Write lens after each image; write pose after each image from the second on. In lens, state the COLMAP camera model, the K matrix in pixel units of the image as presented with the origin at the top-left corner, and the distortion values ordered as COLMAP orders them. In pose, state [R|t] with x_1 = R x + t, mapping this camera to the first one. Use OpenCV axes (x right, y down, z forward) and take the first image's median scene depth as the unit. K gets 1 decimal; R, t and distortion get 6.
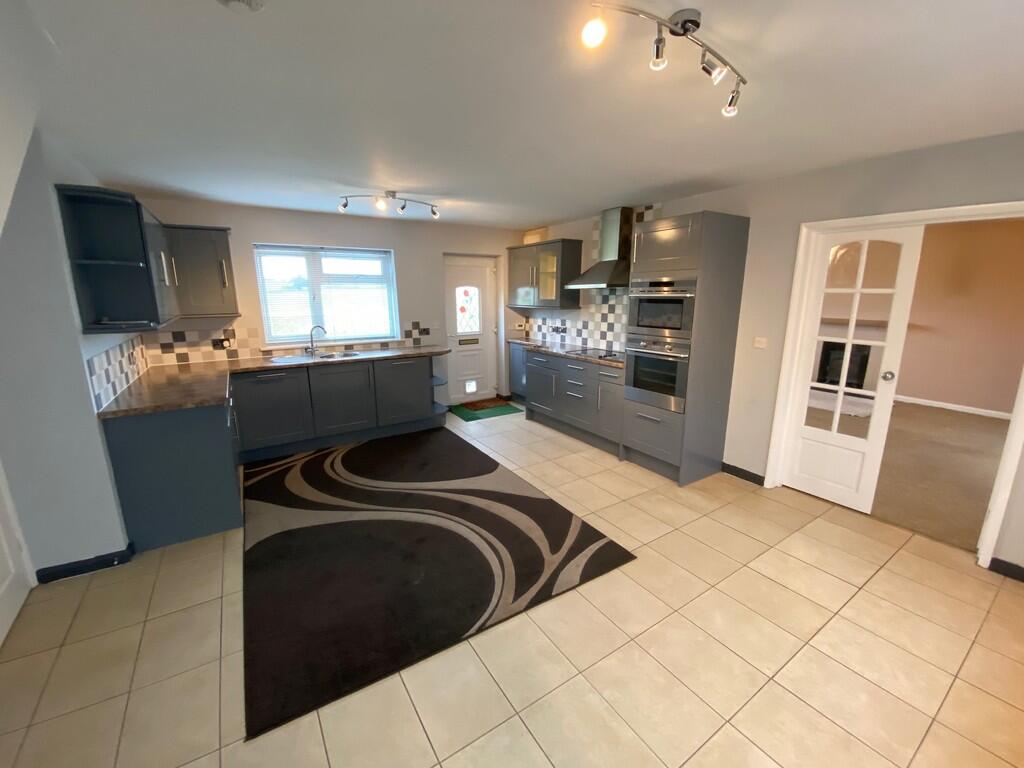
lens RADIAL K [[416.4, 0, 512.0], [0, 416.4, 384.0], [0, 0, 1]] dist [0.050270, -0.027684]
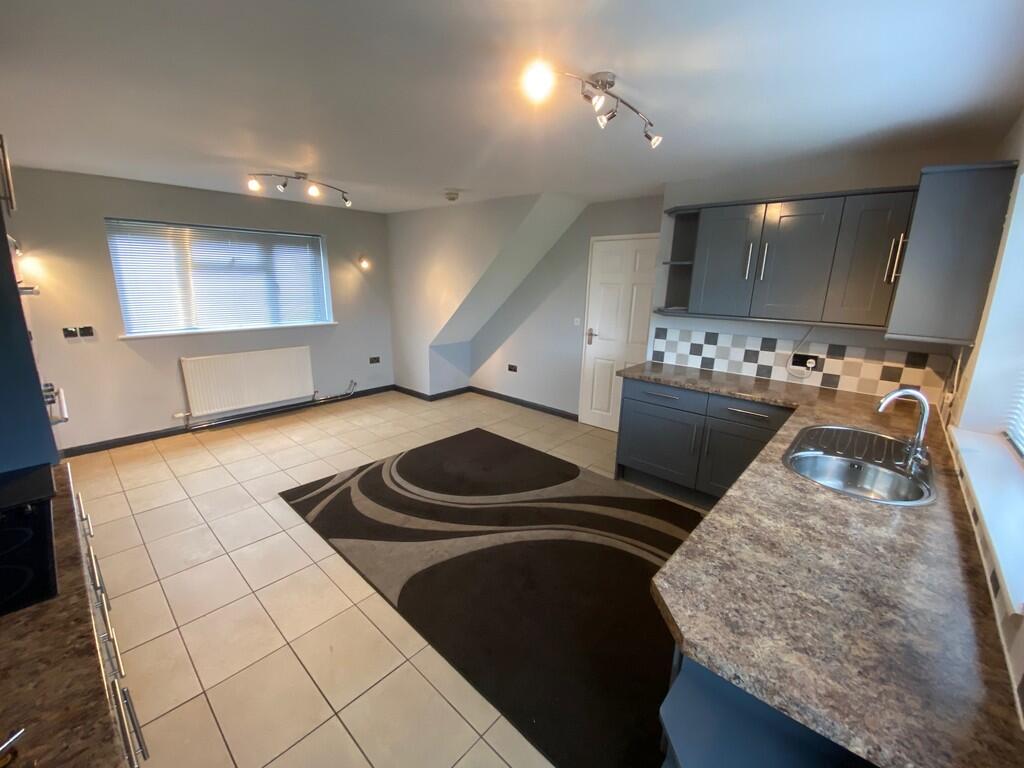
lens RADIAL K [[416.4, 0, 512.0], [0, 416.4, 384.0], [0, 0, 1]] dist [0.050270, -0.027684]
pose [[-0.967278, 0.048602, -0.249022, -0.075125], [-0.069700, 0.892821, 0.444987, -0.454063], [0.243959, 0.447783, -0.860218, 1.991597]]
